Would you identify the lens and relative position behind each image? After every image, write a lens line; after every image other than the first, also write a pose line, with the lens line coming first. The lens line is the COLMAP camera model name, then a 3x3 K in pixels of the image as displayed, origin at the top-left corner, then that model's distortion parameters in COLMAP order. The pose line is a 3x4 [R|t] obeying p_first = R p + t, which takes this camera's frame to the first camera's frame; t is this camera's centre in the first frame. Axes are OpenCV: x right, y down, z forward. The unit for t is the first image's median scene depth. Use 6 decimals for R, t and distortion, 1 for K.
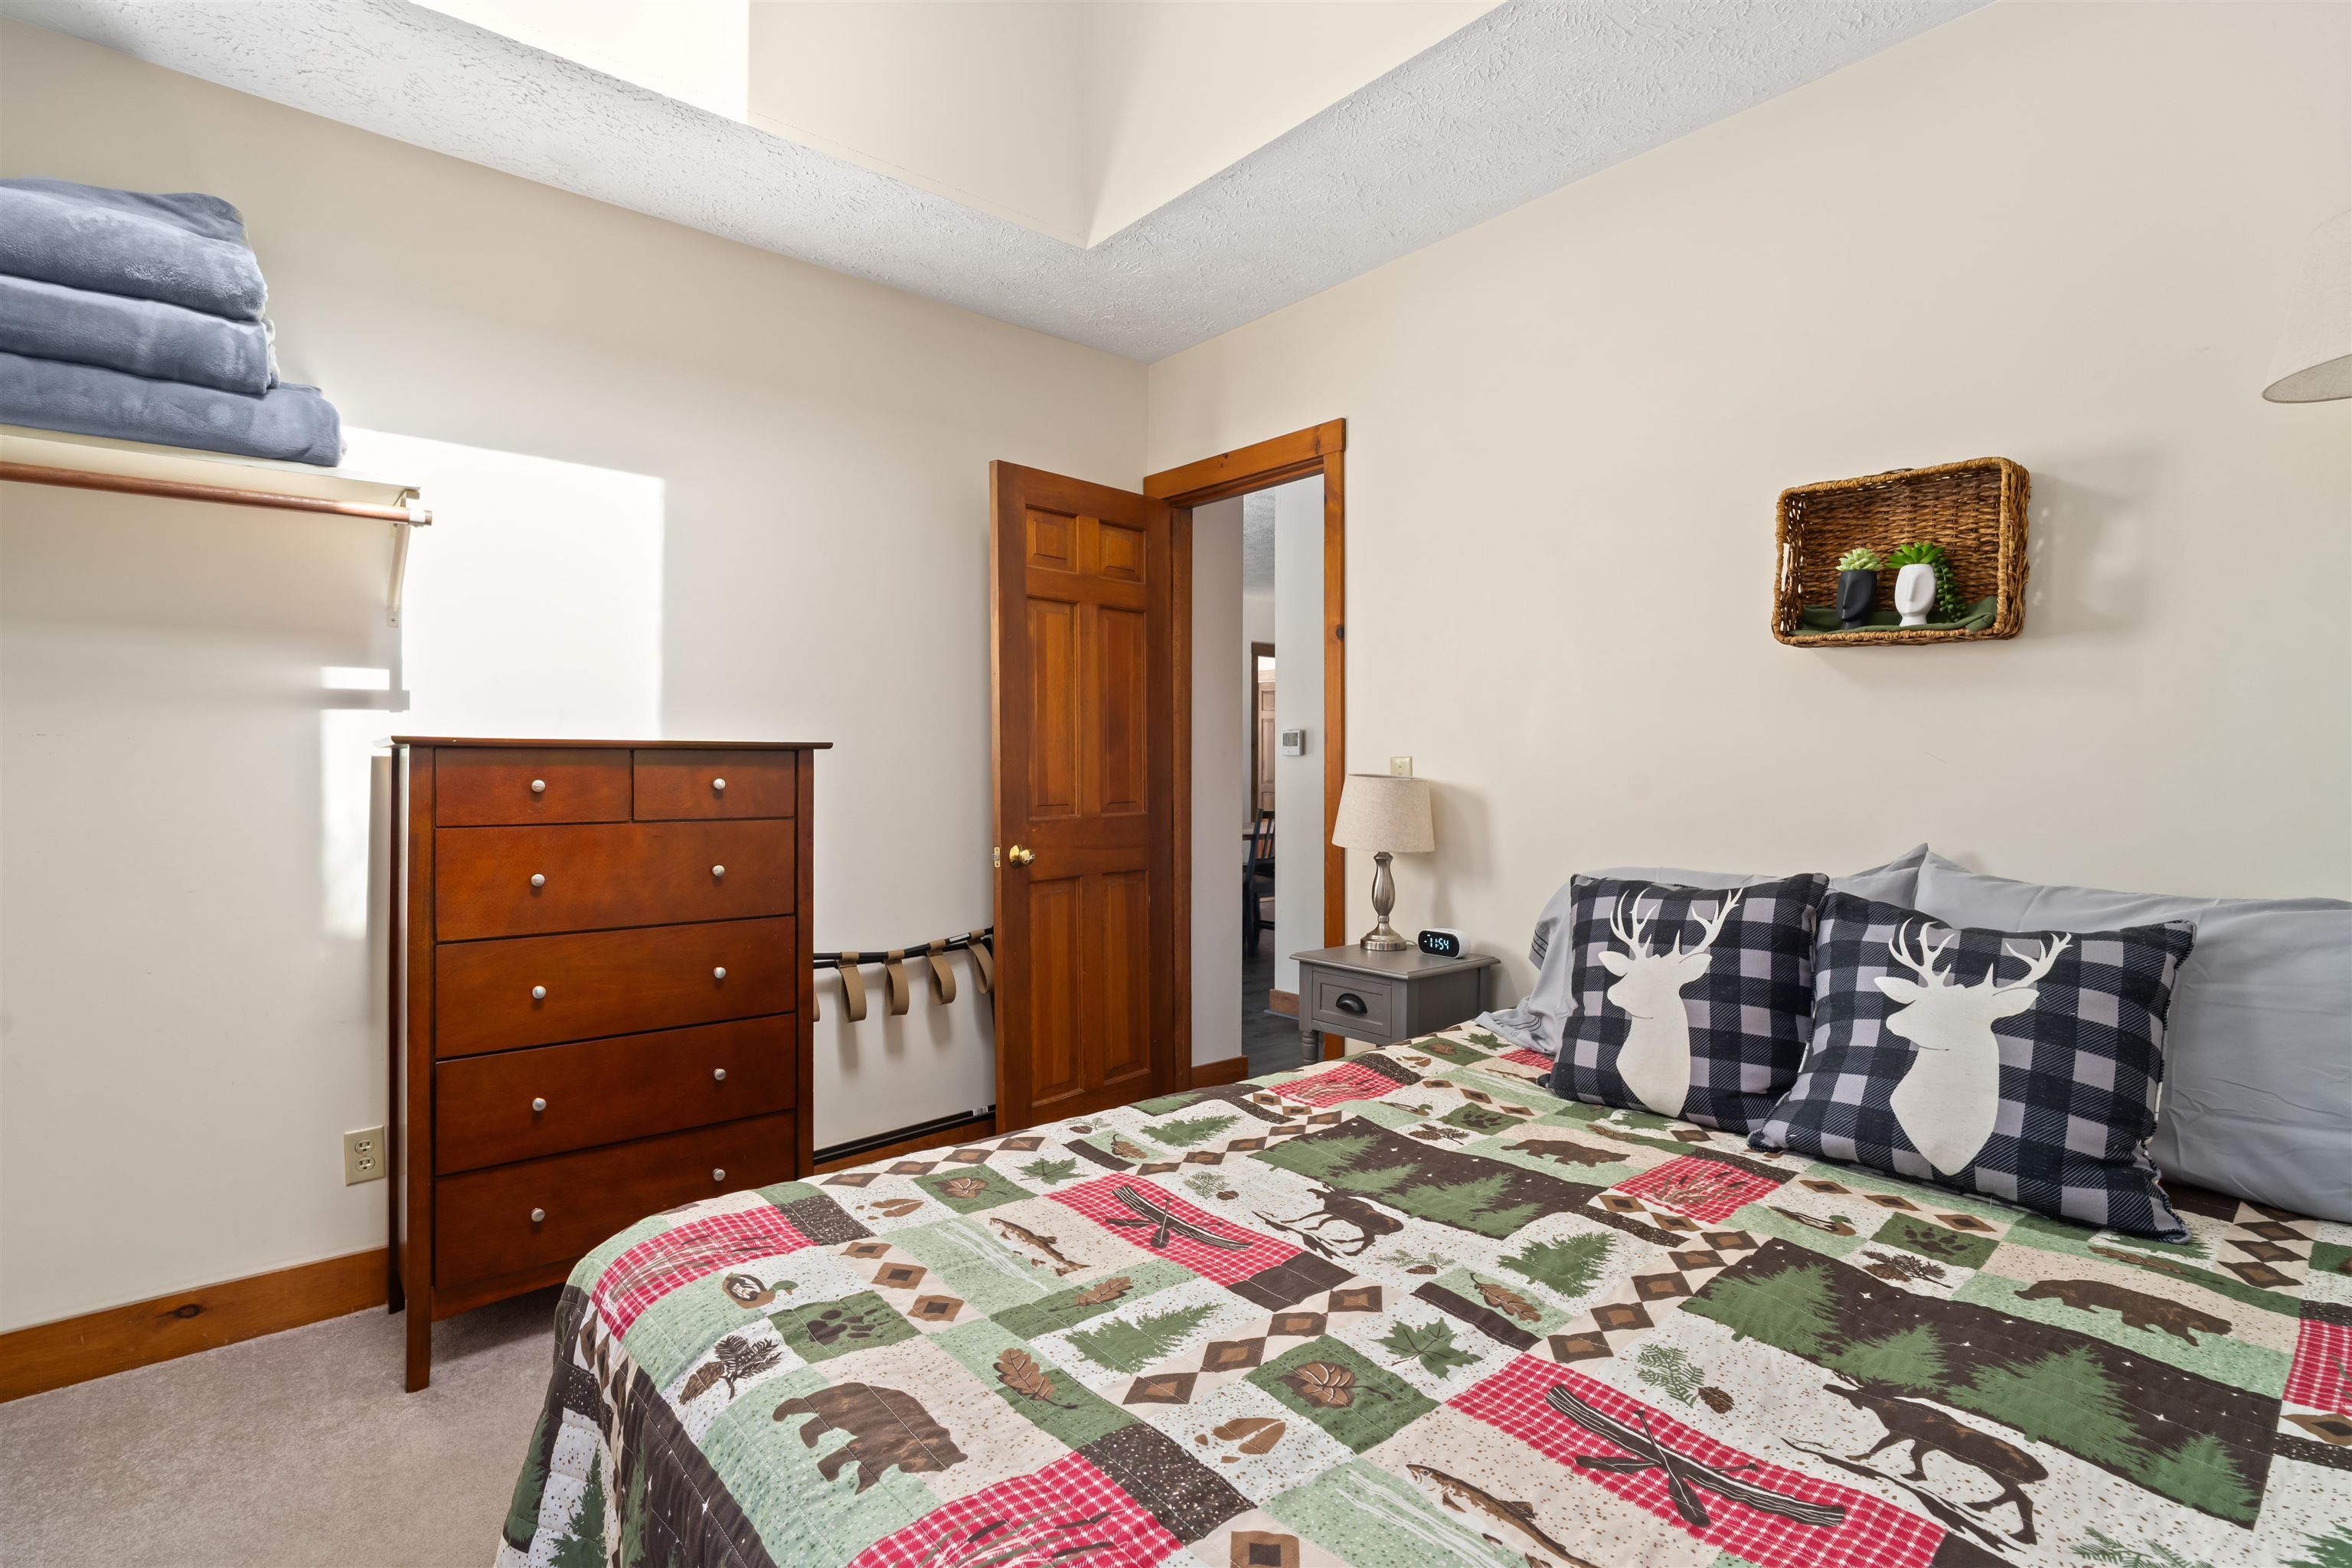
lens RADIAL K [[1108.1, 0, 1187.5], [0, 1108.1, 778.7], [0, 0, 1]] dist [-0.008290, 0.000730]
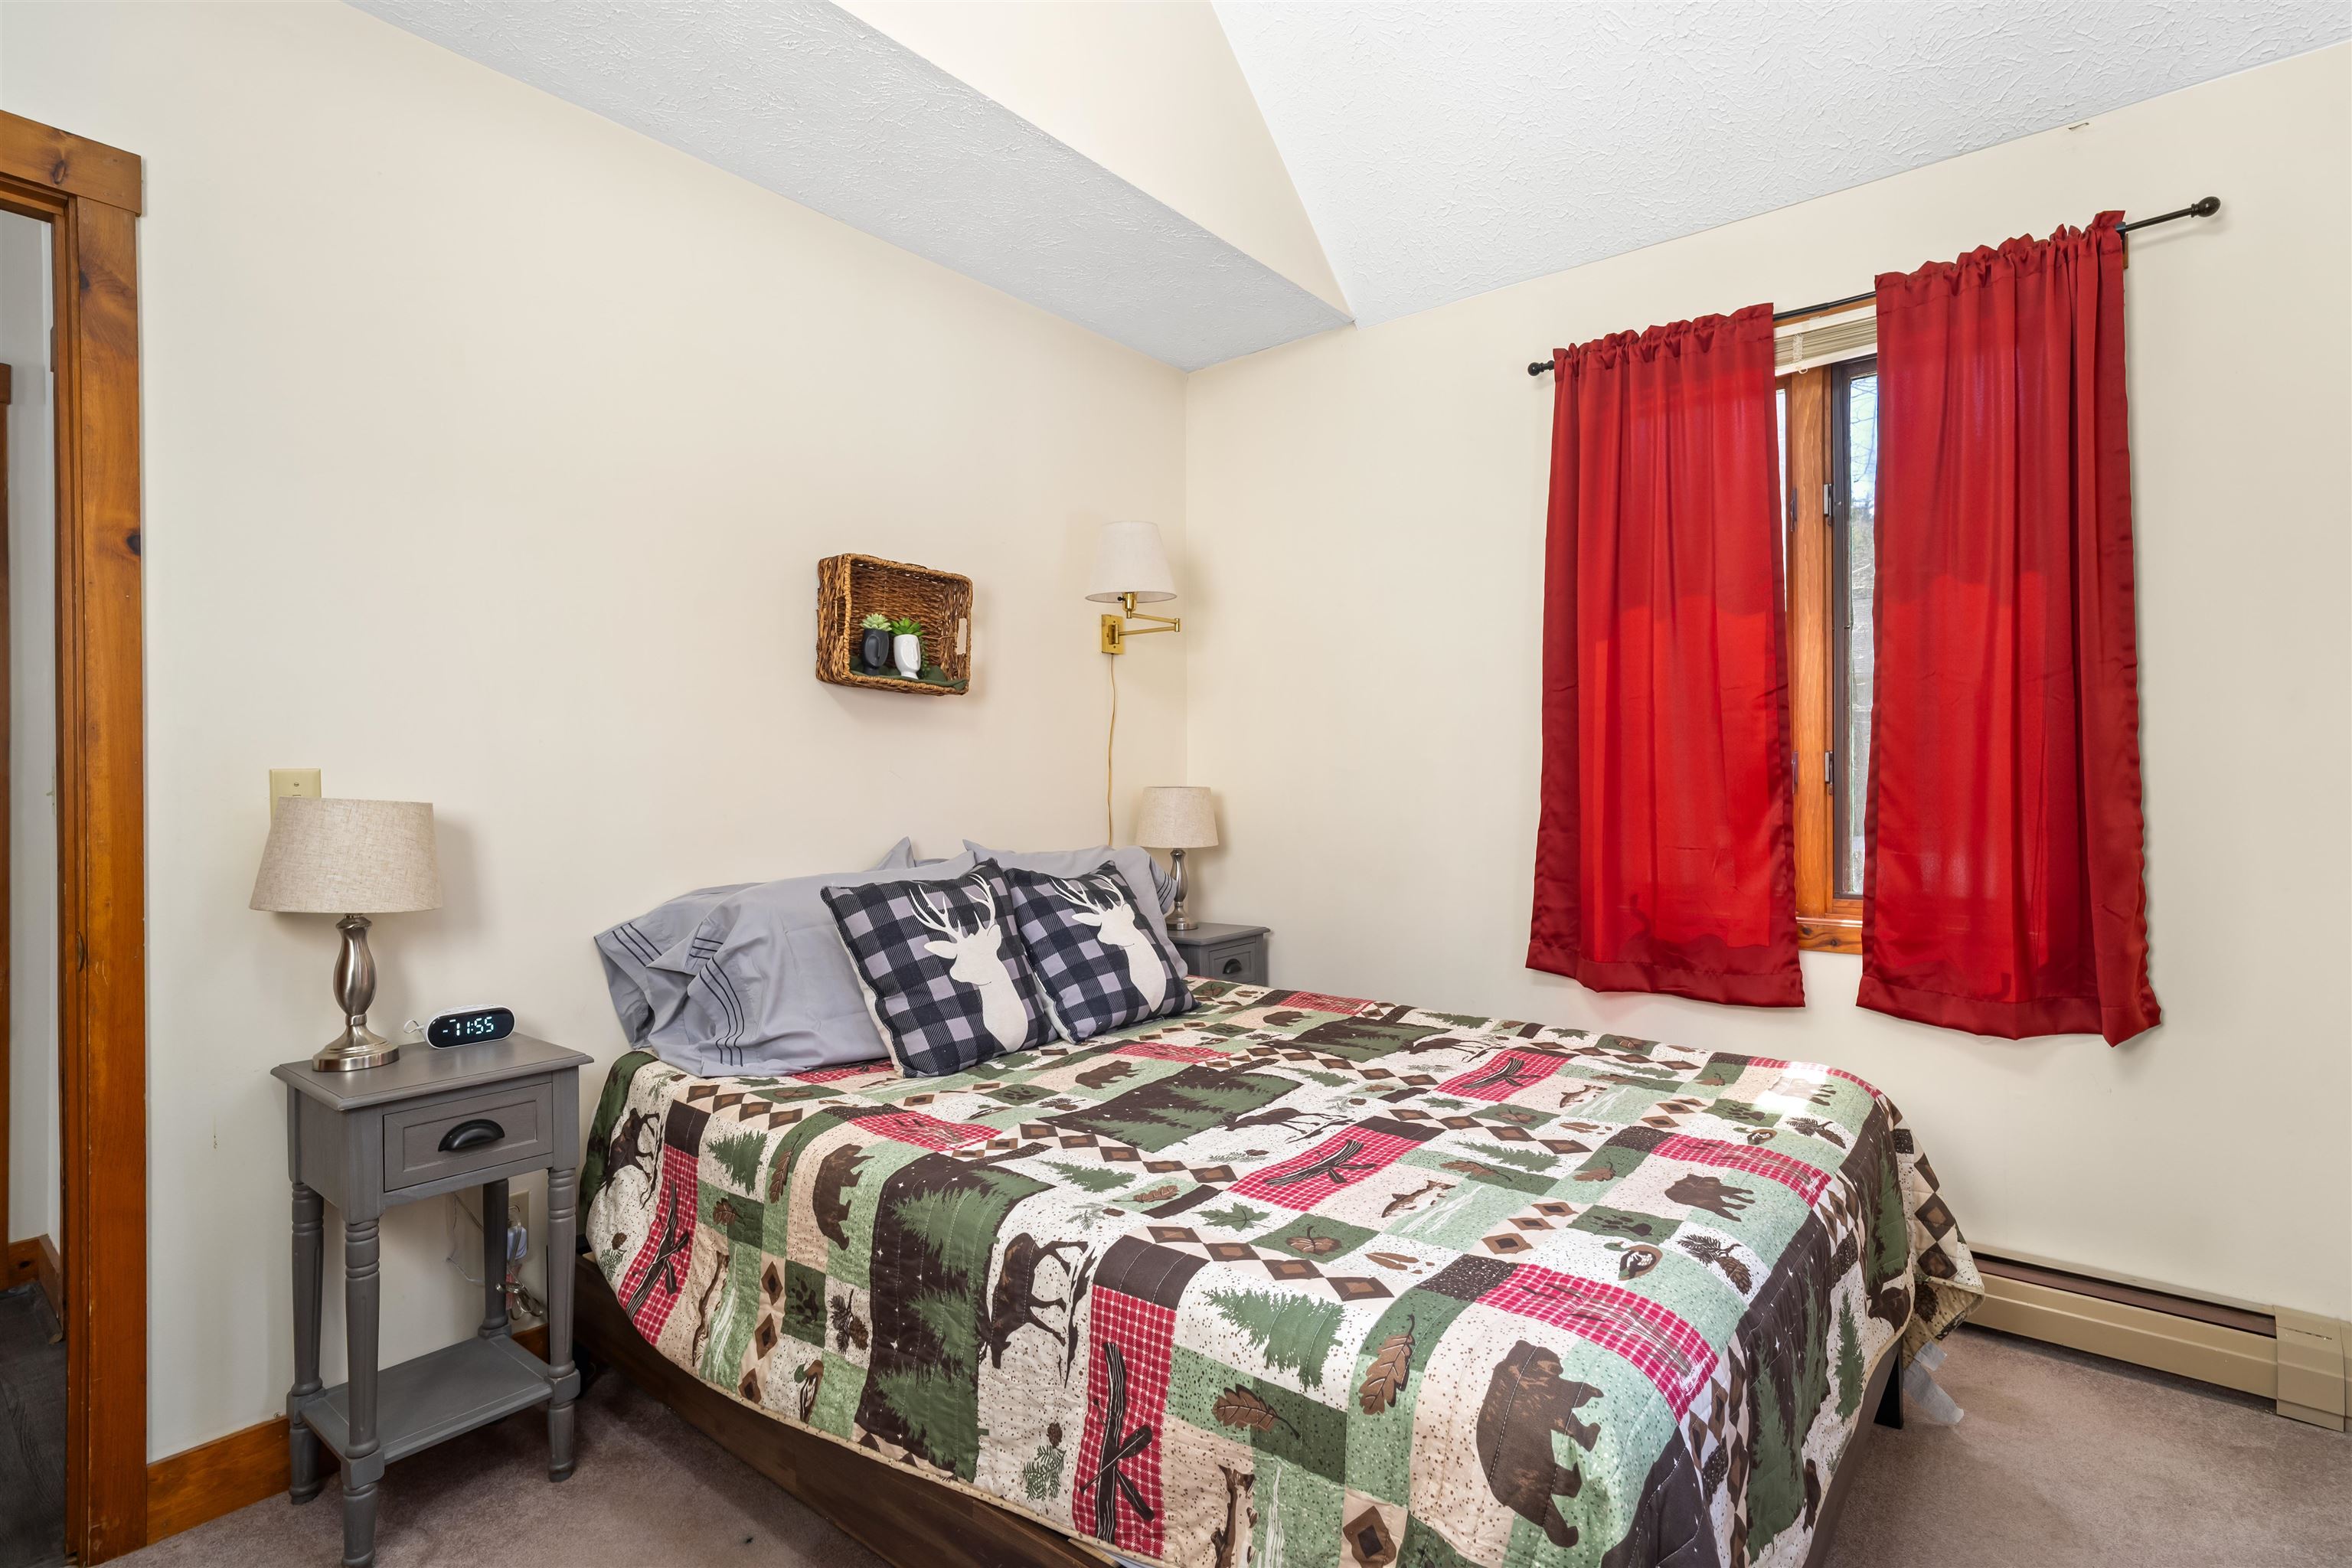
lens RADIAL K [[1145.5, 0, 1184.6], [0, 1145.5, 753.2], [0, 0, 1]] dist [0.022407, 0.000001]
pose [[-0.182991, 0.028712, 0.982695, -1.090047], [0.015622, 0.999532, -0.026295, -0.004784], [-0.982990, 0.010540, -0.183354, 1.244347]]
